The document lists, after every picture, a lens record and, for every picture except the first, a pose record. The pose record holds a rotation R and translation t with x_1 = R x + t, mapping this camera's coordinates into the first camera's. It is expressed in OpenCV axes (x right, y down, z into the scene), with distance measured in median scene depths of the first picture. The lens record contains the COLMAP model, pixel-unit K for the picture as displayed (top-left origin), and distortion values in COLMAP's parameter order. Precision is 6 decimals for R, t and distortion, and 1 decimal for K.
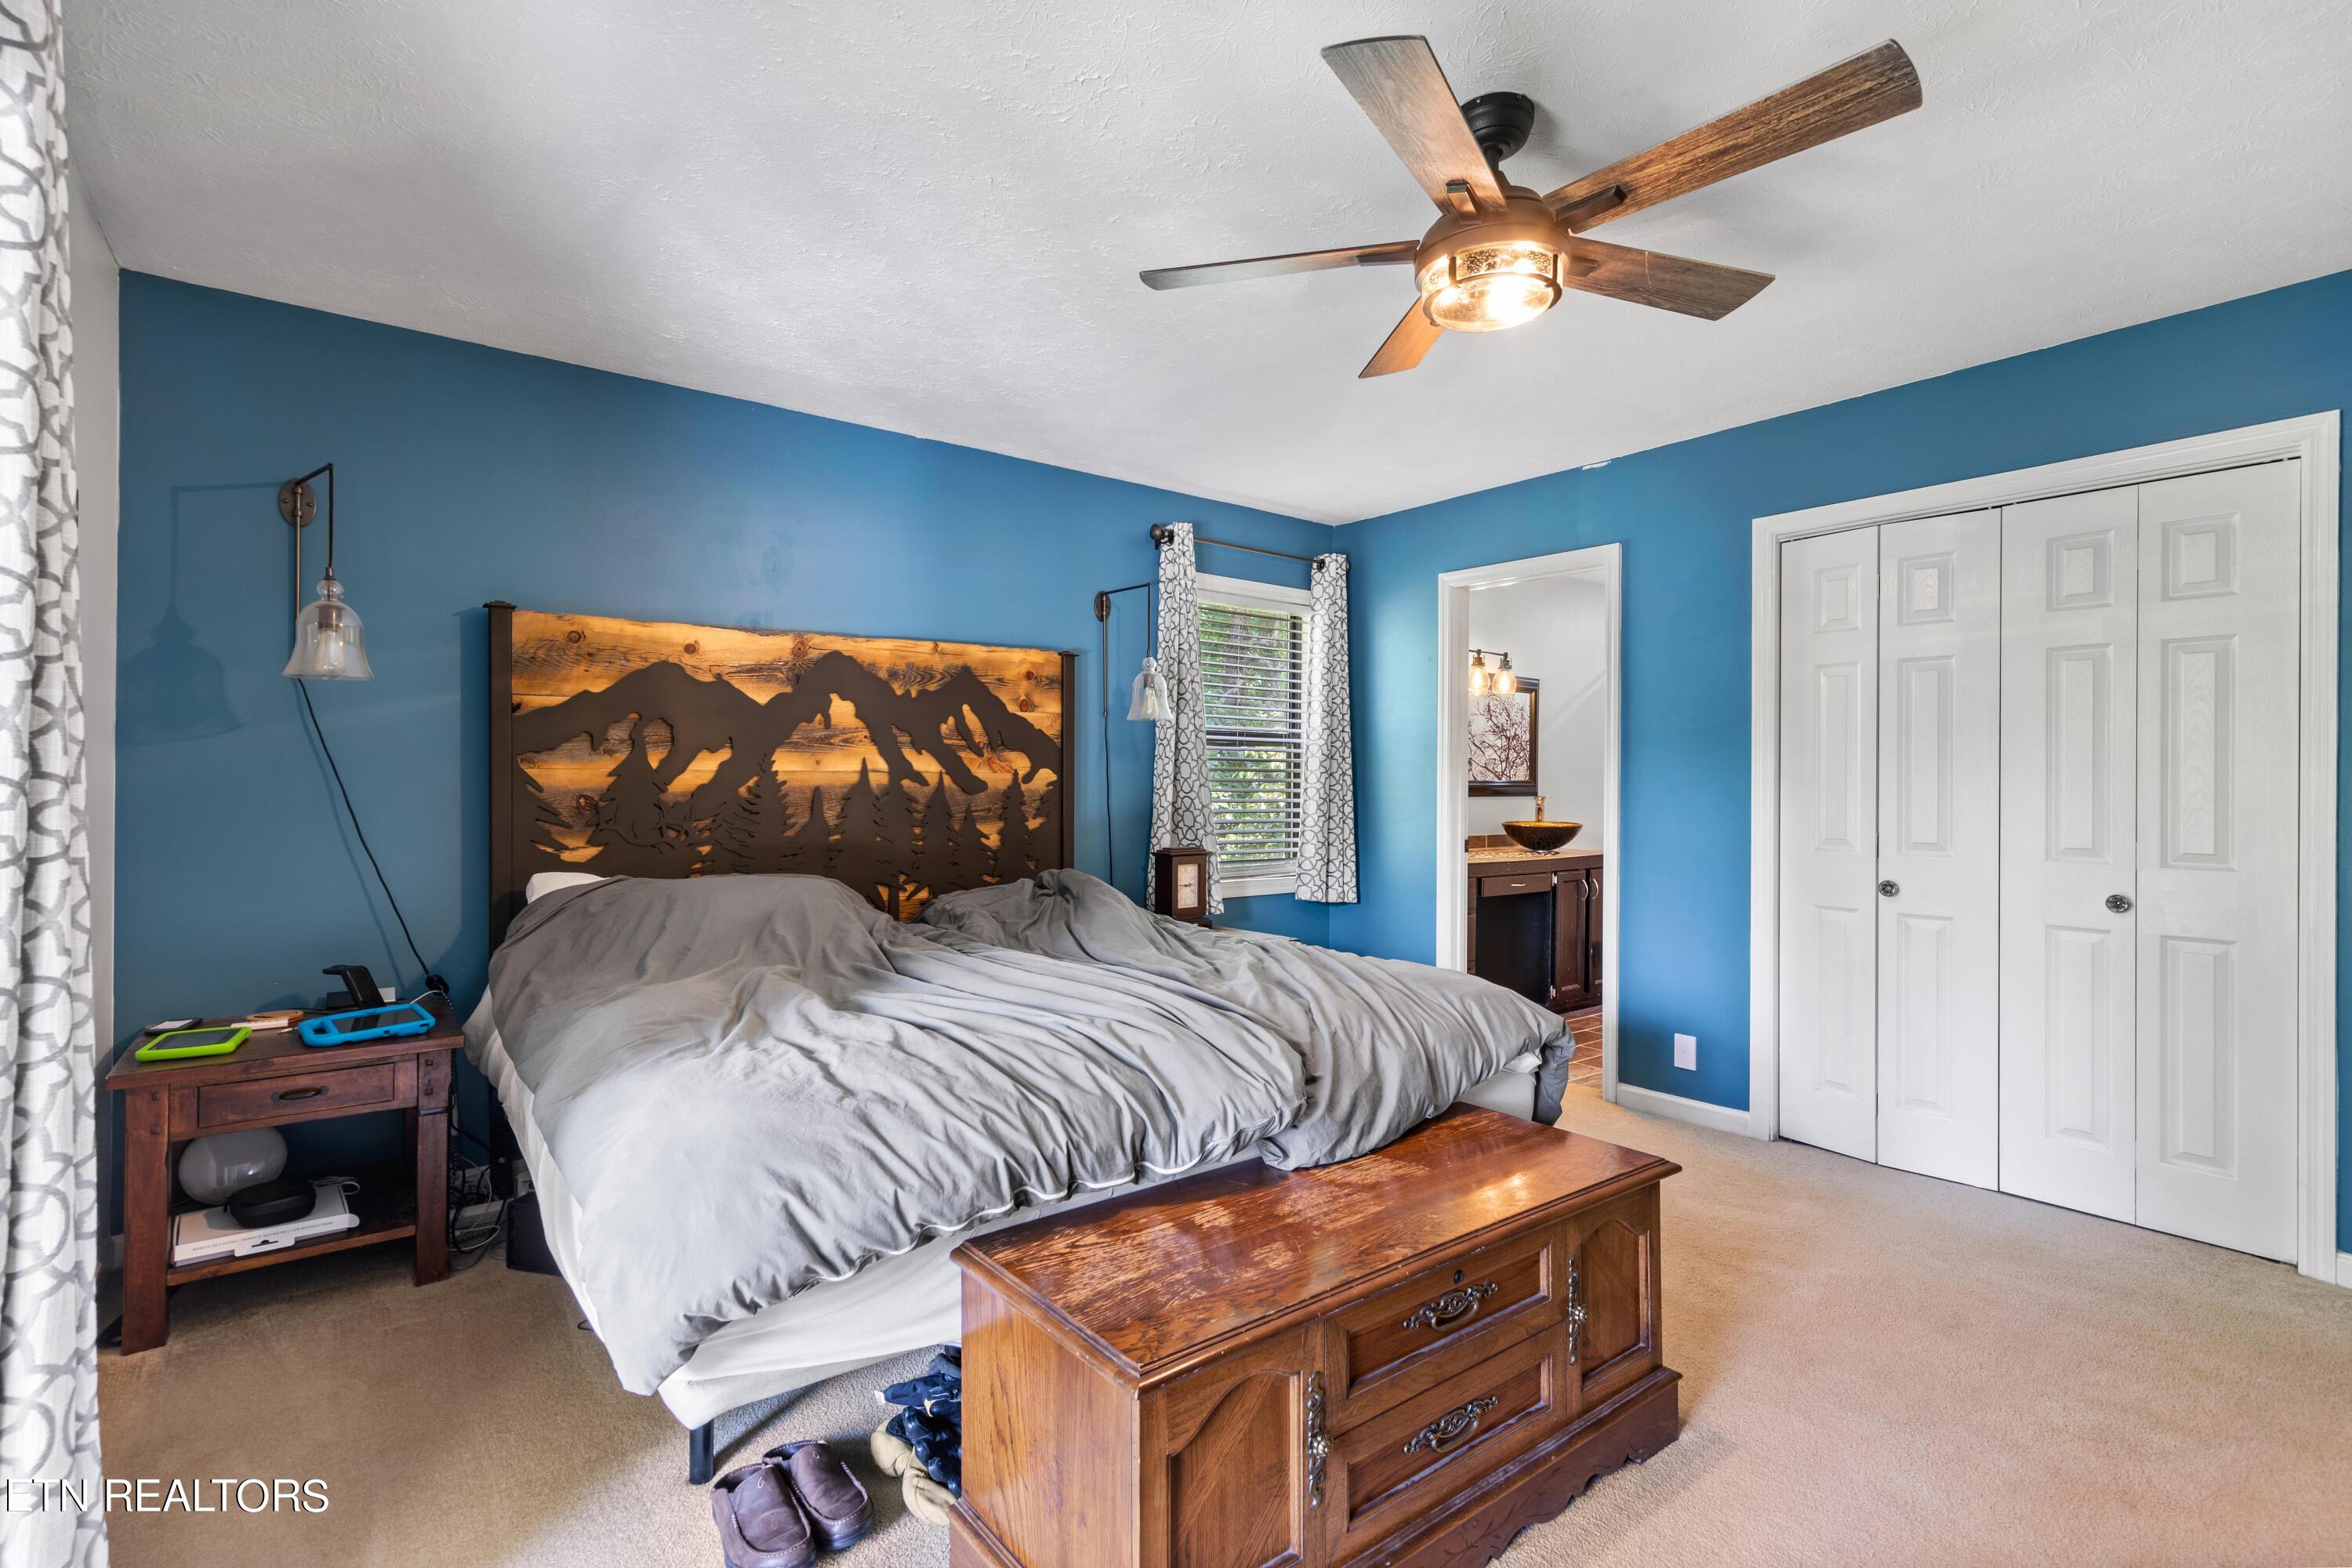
lens RADIAL K [[1073.9, 0, 1168.1], [0, 1073.9, 785.8], [0, 0, 1]] dist [0.000982, 0.000051]
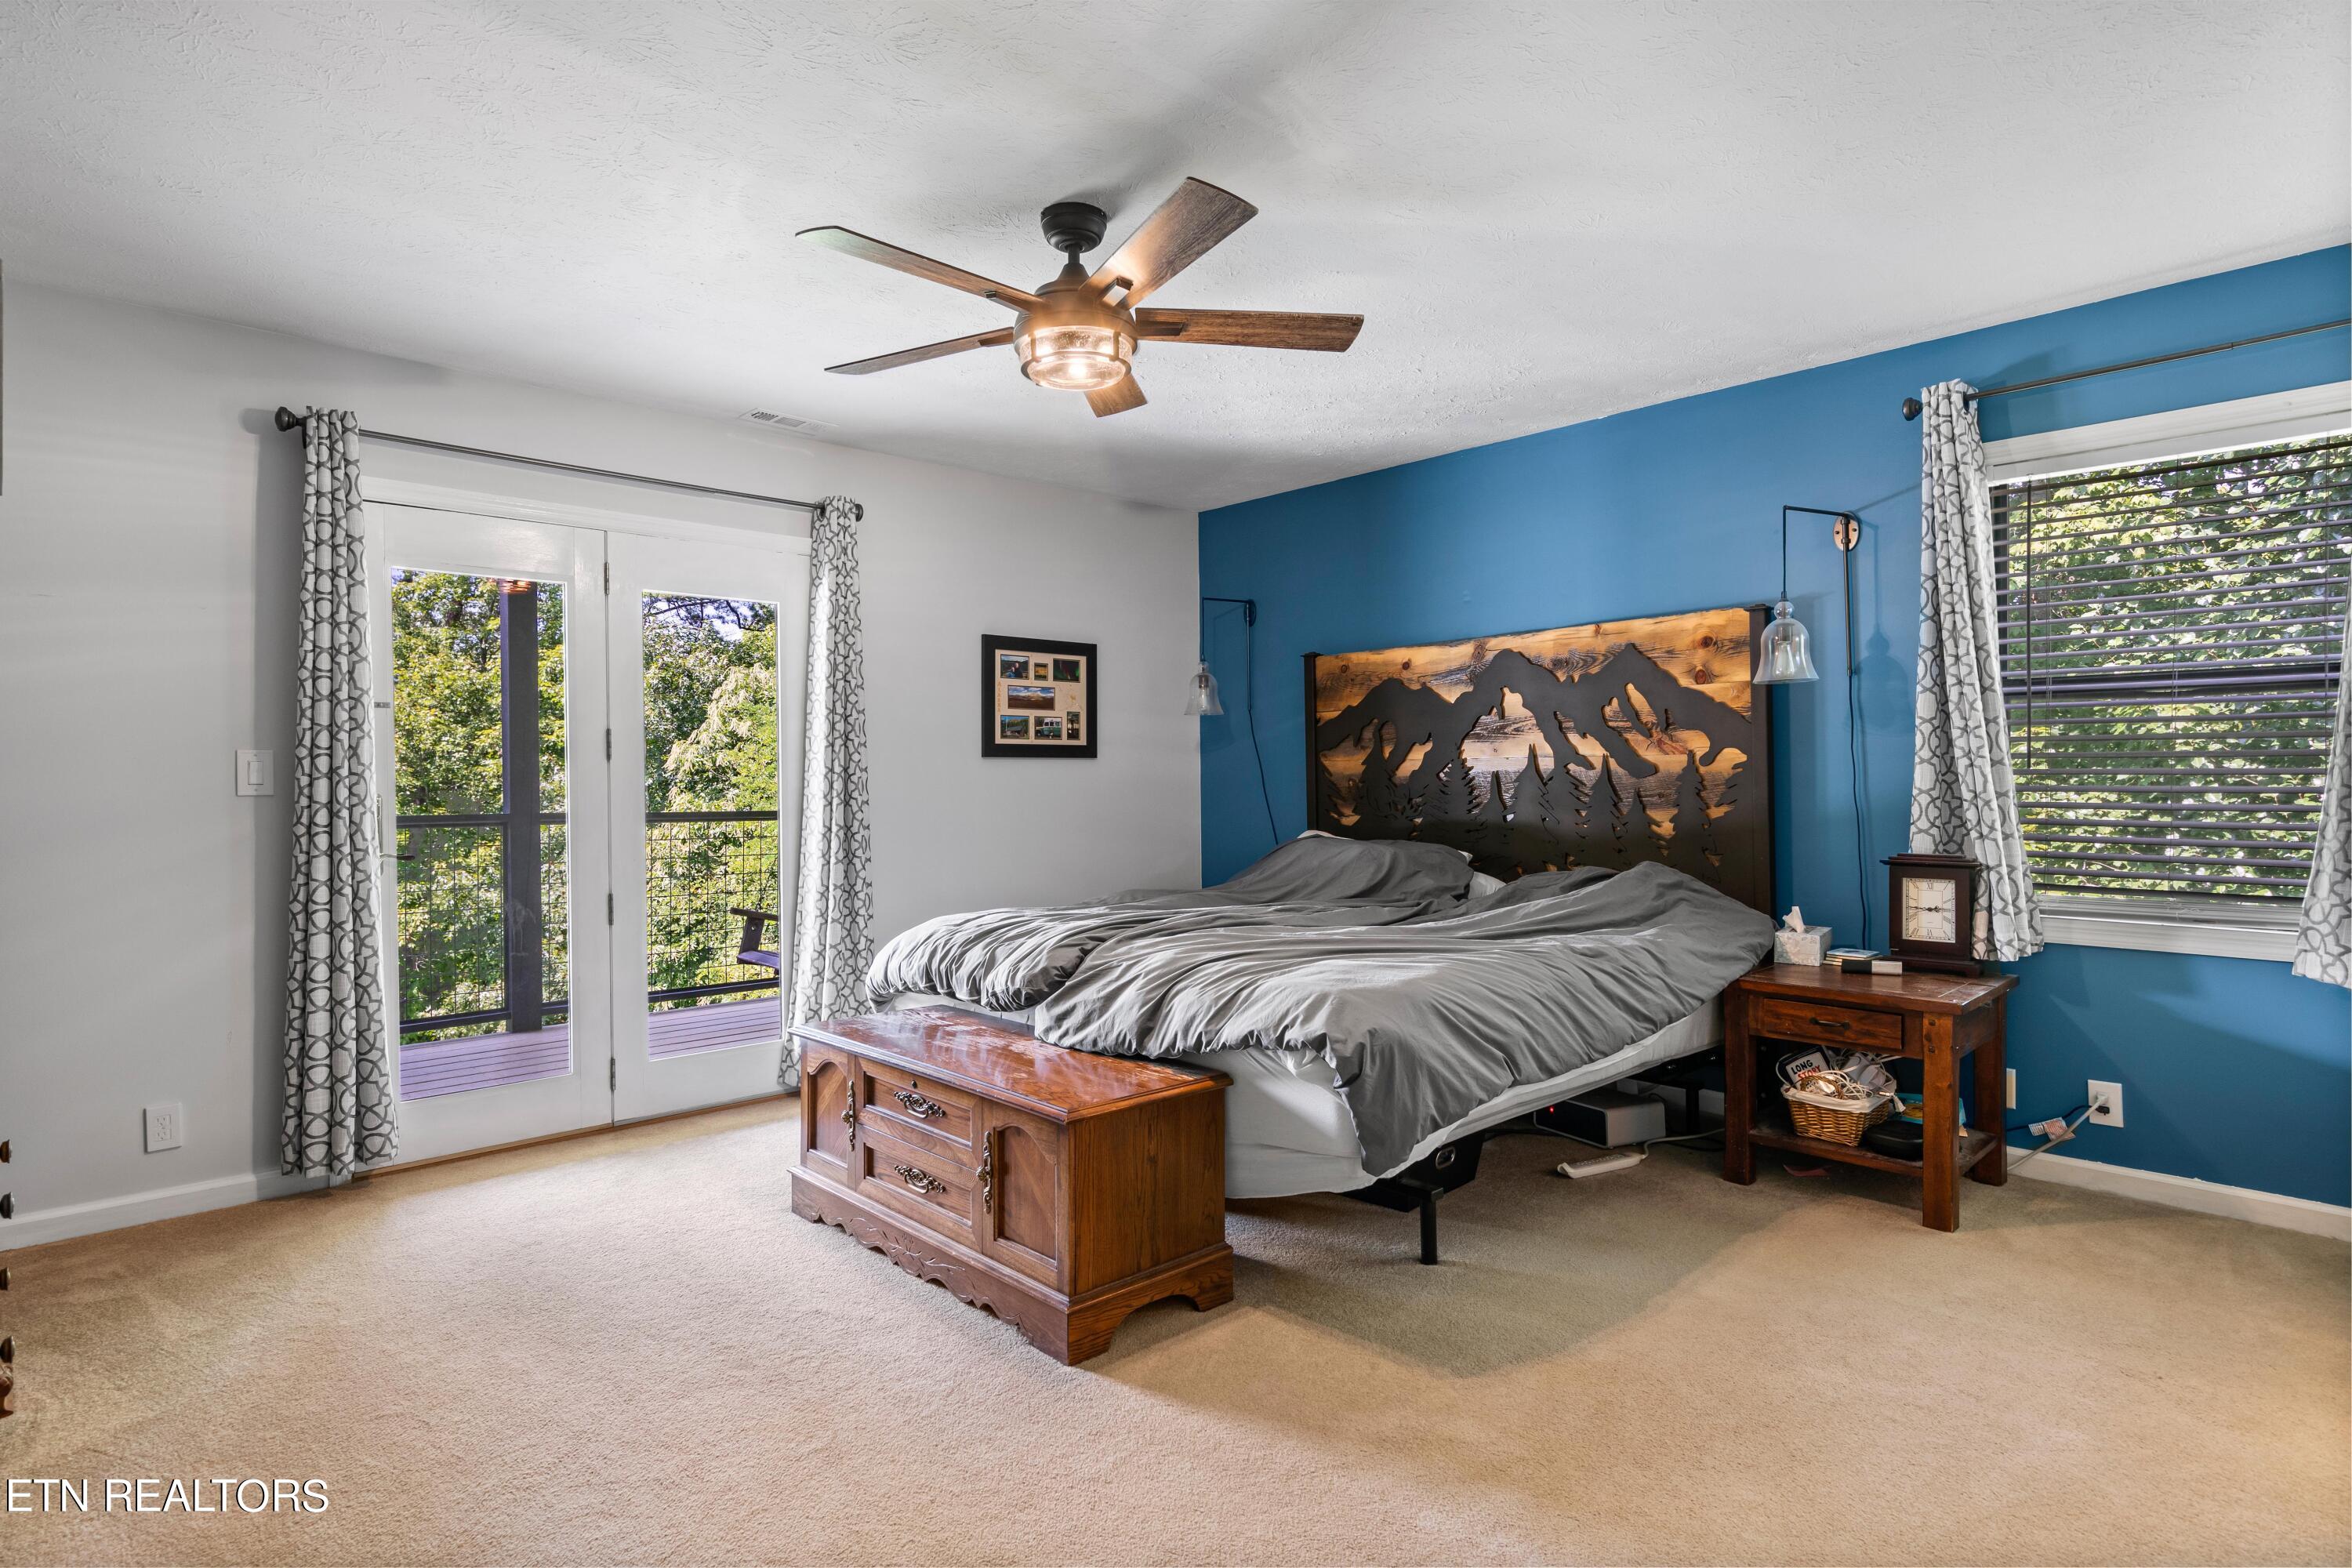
lens RADIAL K [[1188.9, 0, 1169.8], [0, 1188.9, 779.5], [0, 0, 1]] dist [0.000699, 0.000113]
pose [[0.104867, -0.001118, -0.994486, 0.856486], [0.005265, 0.999986, -0.000569, 0.007973], [0.994472, -0.005176, 0.104872, 0.507534]]
